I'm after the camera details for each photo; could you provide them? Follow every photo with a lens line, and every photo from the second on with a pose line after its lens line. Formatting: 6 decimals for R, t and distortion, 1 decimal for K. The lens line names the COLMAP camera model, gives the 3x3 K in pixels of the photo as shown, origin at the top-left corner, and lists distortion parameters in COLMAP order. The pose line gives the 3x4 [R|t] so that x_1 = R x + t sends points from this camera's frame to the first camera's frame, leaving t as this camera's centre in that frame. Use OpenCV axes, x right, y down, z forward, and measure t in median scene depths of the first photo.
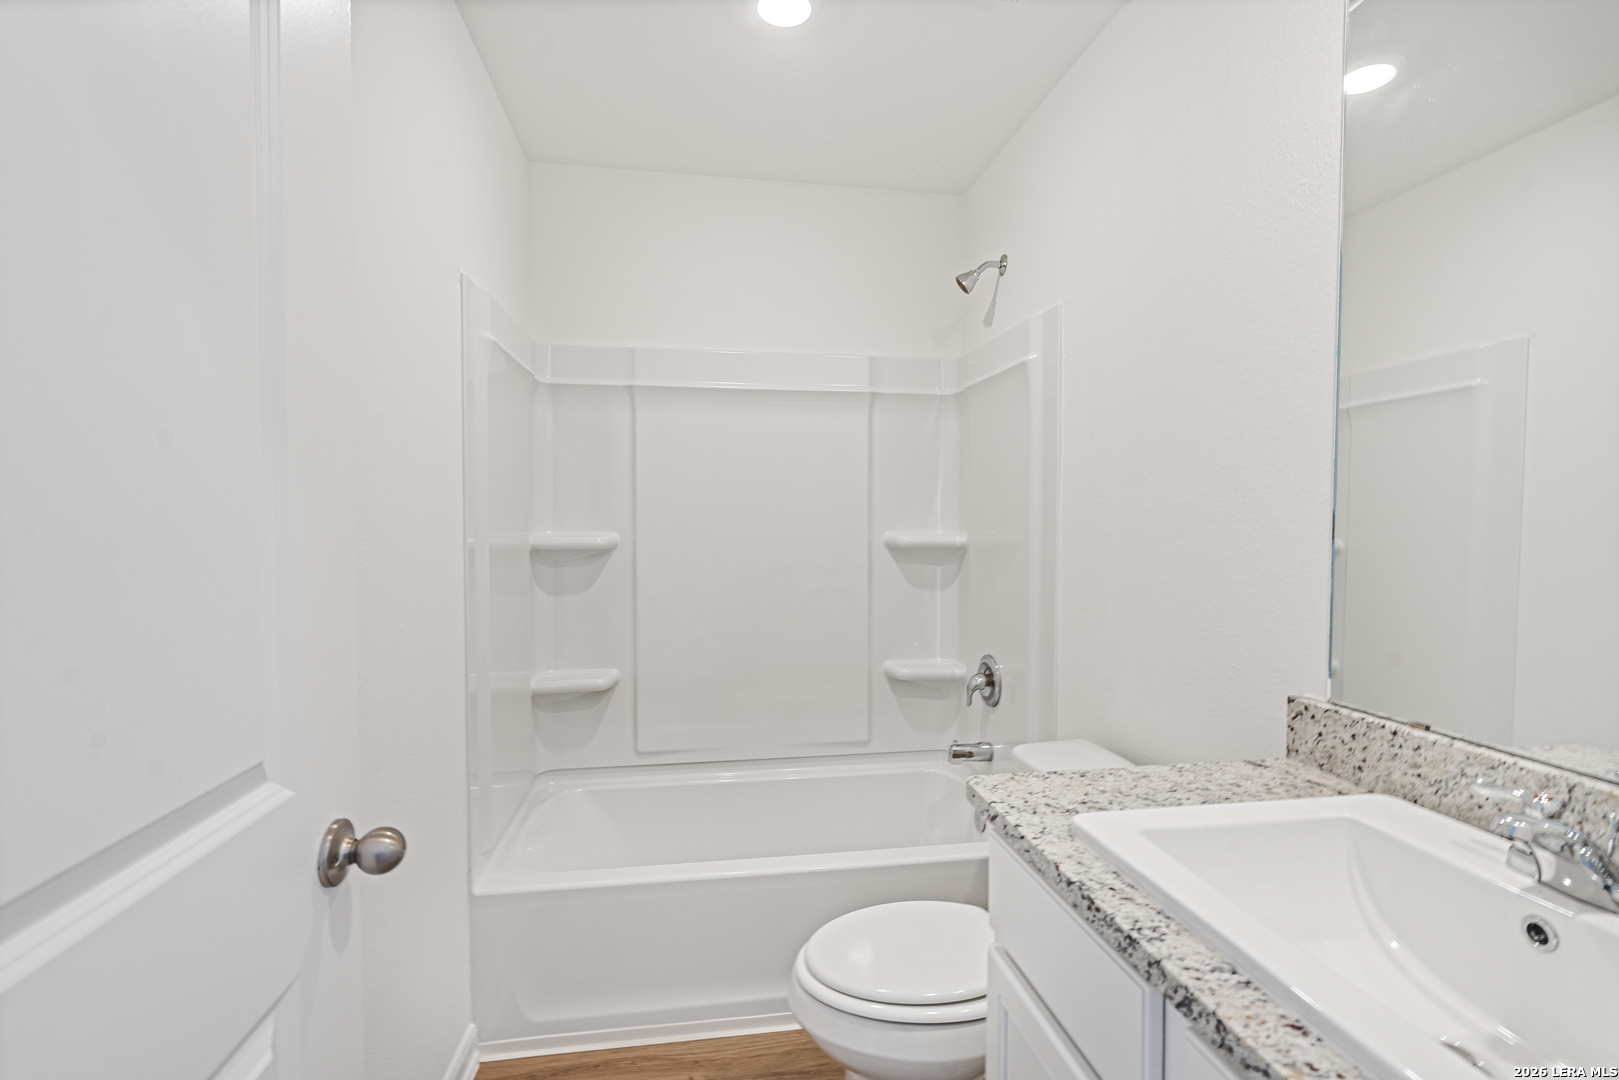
lens RADIAL K [[739.6, 0, 819.3], [0, 739.6, 538.0], [0, 0, 1]] dist [-0.001945, 0.000555]
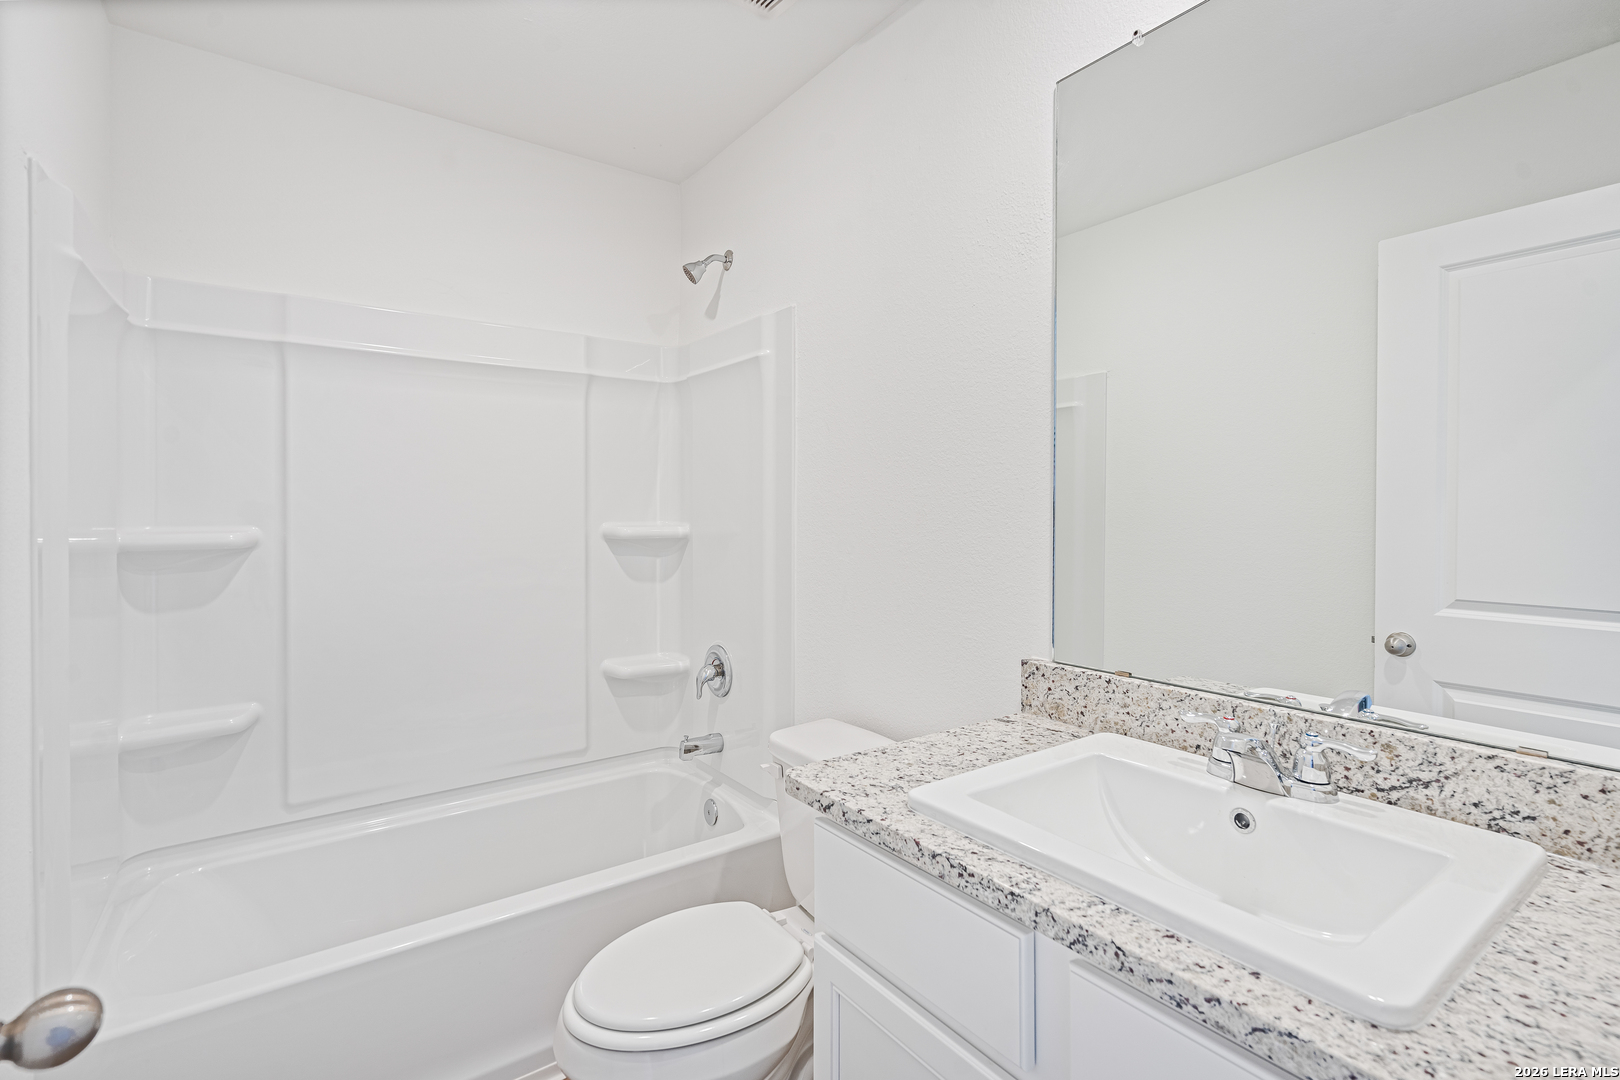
lens RADIAL K [[740.1, 0, 823.7], [0, 740.1, 512.5], [0, 0, 1]] dist [-0.001945, 0.000555]
pose [[0.895677, -0.002687, 0.444696, -0.114400], [0.011477, 0.999788, -0.017077, -0.003633], [-0.444556, 0.020399, 0.895519, 0.046776]]
